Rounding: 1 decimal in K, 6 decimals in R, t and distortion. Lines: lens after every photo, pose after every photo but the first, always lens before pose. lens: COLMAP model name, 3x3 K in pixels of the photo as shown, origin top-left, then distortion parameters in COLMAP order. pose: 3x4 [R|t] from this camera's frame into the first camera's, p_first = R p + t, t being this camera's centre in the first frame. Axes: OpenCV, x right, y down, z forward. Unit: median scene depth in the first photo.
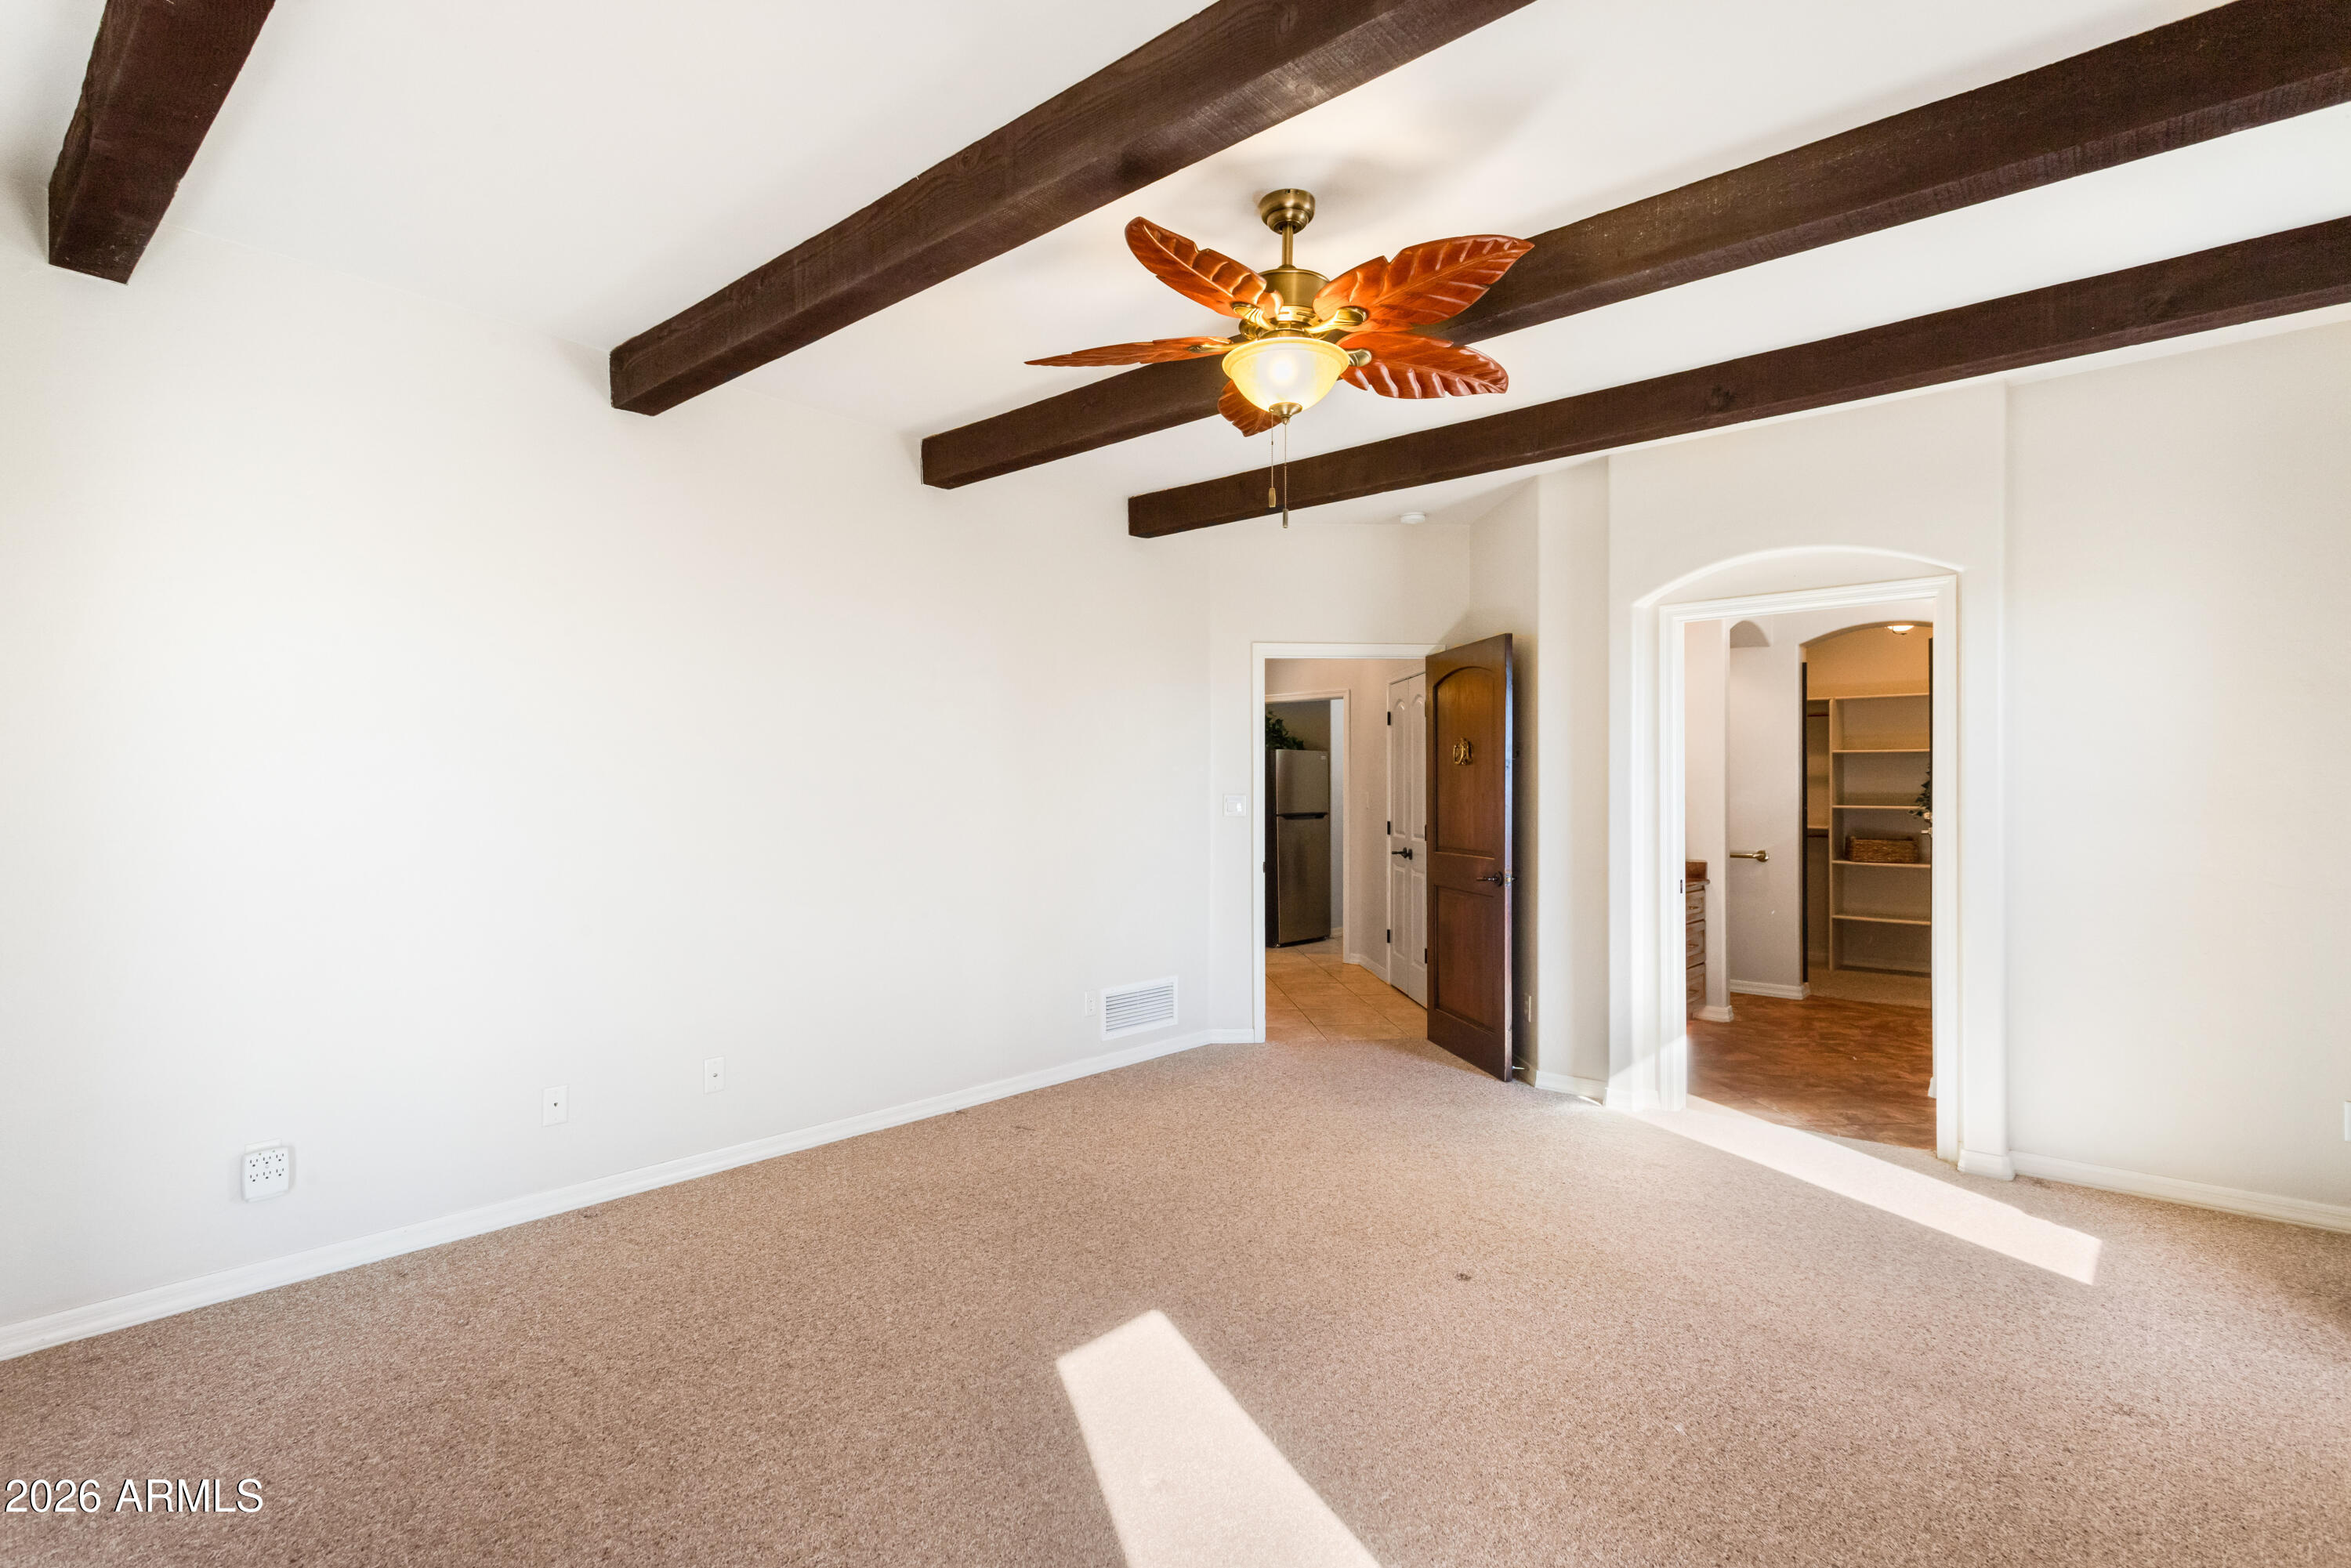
lens RADIAL K [[1145.2, 0, 1179.7], [0, 1145.2, 783.5], [0, 0, 1]] dist [0.004228, 0.000819]
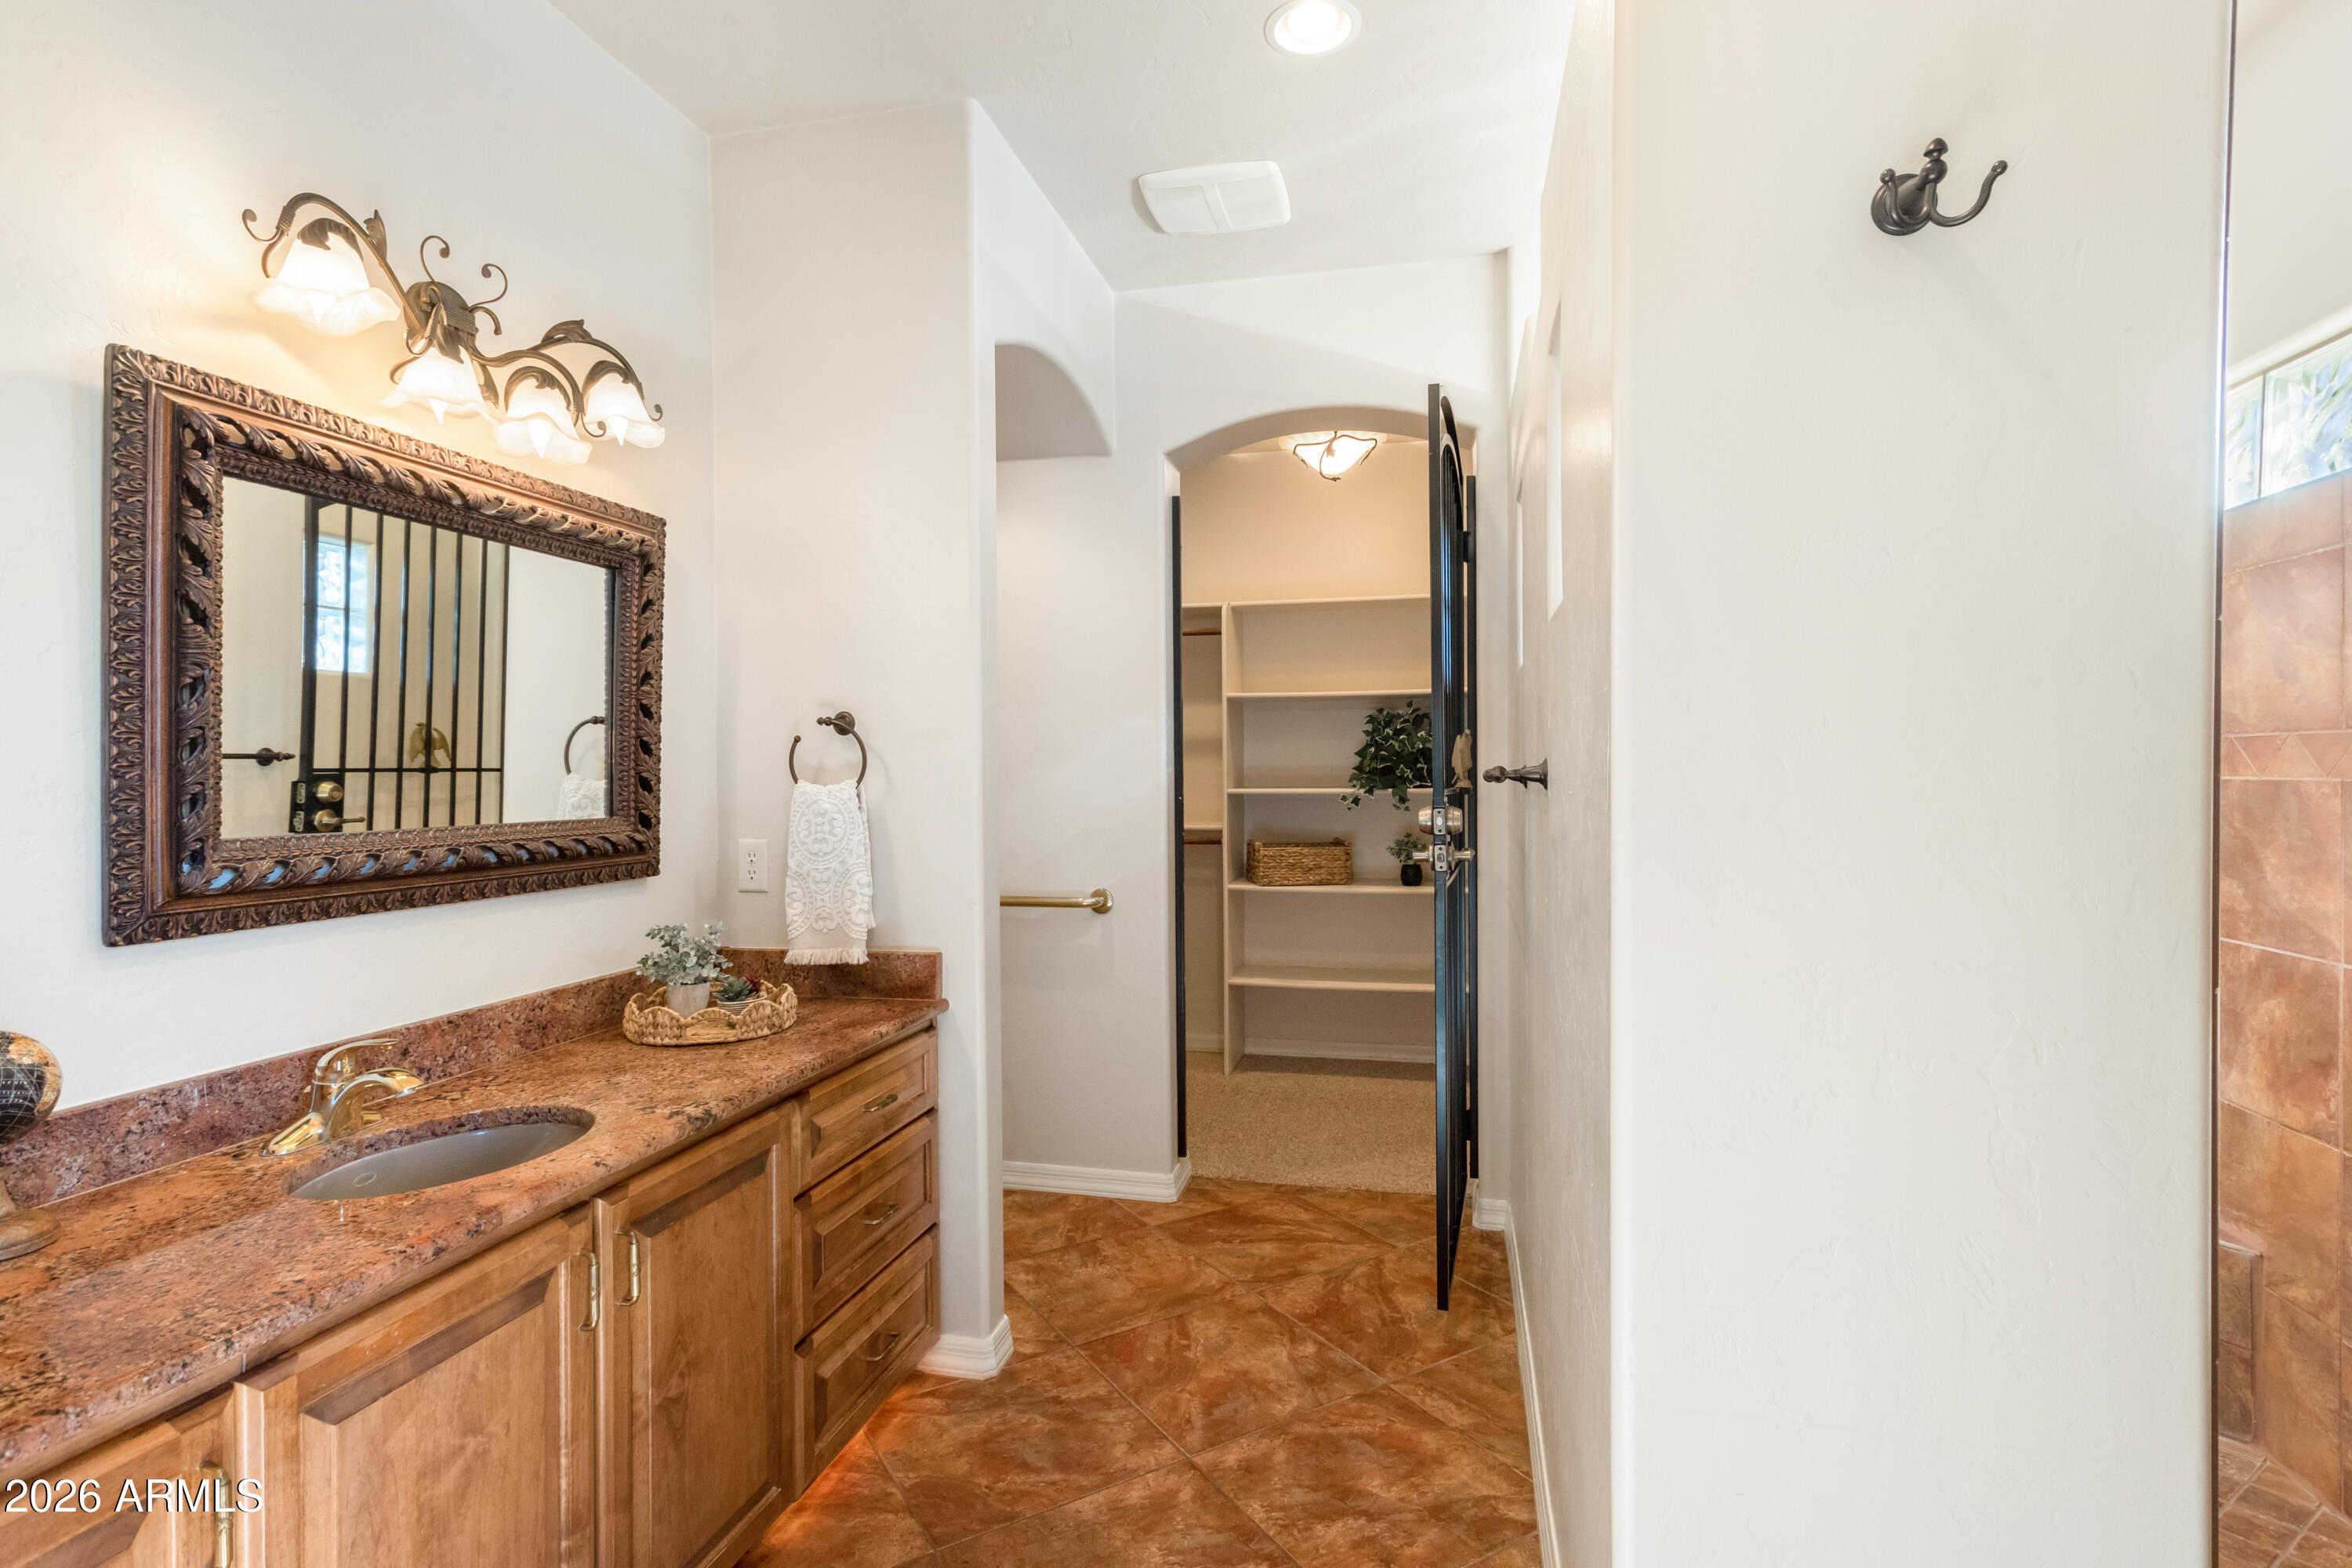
lens RADIAL K [[1145.8, 0, 1176.5], [0, 1145.8, 767.4], [0, 0, 1]] dist [0.004228, 0.000819]
pose [[0.889389, -0.007621, 0.457088, 0.287871], [0.005979, 0.999969, 0.005038, 0.004892], [-0.457113, -0.001748, 0.889407, 0.508209]]
